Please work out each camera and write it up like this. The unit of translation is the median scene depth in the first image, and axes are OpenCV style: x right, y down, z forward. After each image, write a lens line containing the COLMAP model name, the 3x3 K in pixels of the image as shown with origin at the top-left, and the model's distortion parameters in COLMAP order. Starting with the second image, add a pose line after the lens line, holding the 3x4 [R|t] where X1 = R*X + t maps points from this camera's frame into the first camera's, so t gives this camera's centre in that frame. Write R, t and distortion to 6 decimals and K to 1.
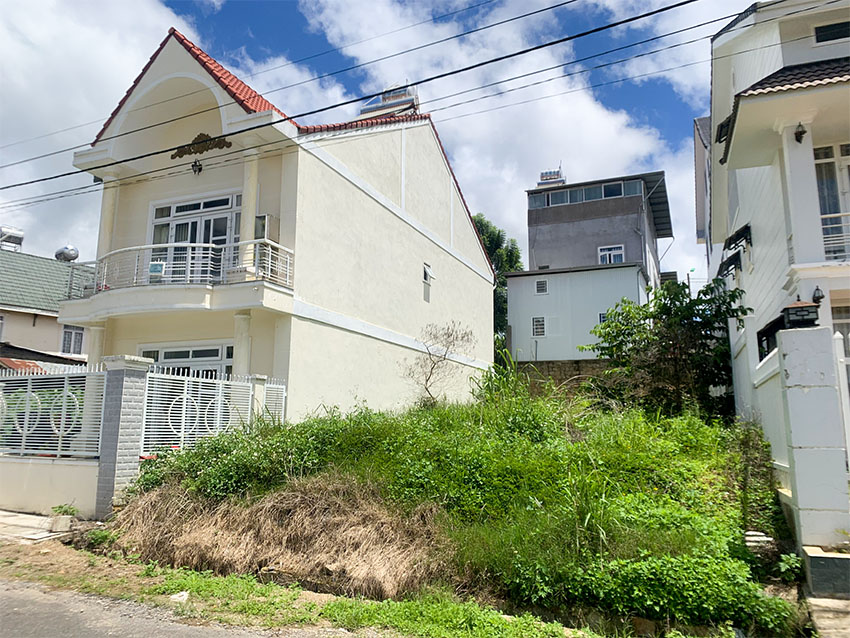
lens RADIAL K [[660.2, 0, 425.0], [0, 660.2, 319.0], [0, 0, 1]] dist [0.034342, -0.008872]
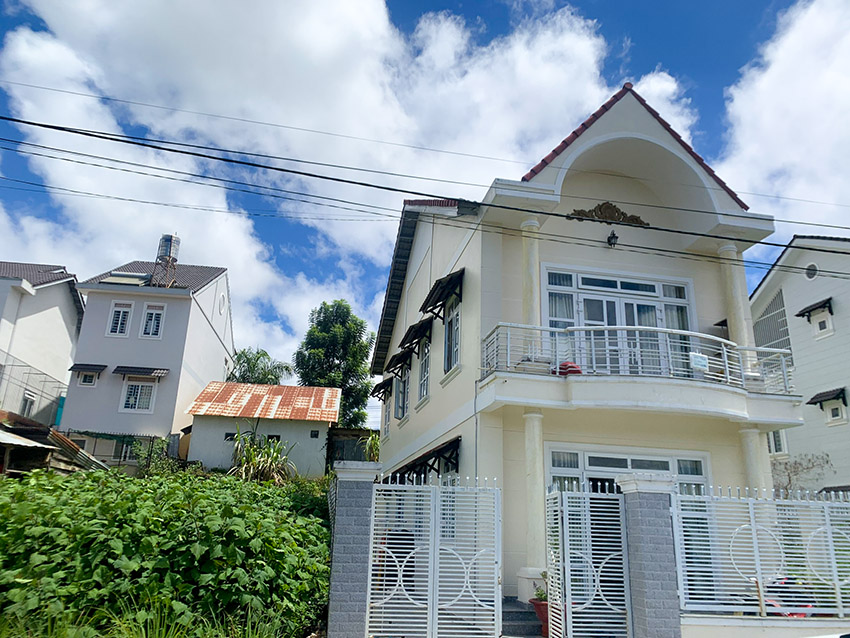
lens RADIAL K [[660.2, 0, 425.0], [0, 660.2, 319.0], [0, 0, 1]] dist [0.034342, -0.008872]
pose [[0.833395, 0.203516, 0.513842, -0.974979], [-0.129613, 0.975774, -0.176254, 0.053974], [-0.537264, 0.080289, 0.839584, 0.425251]]
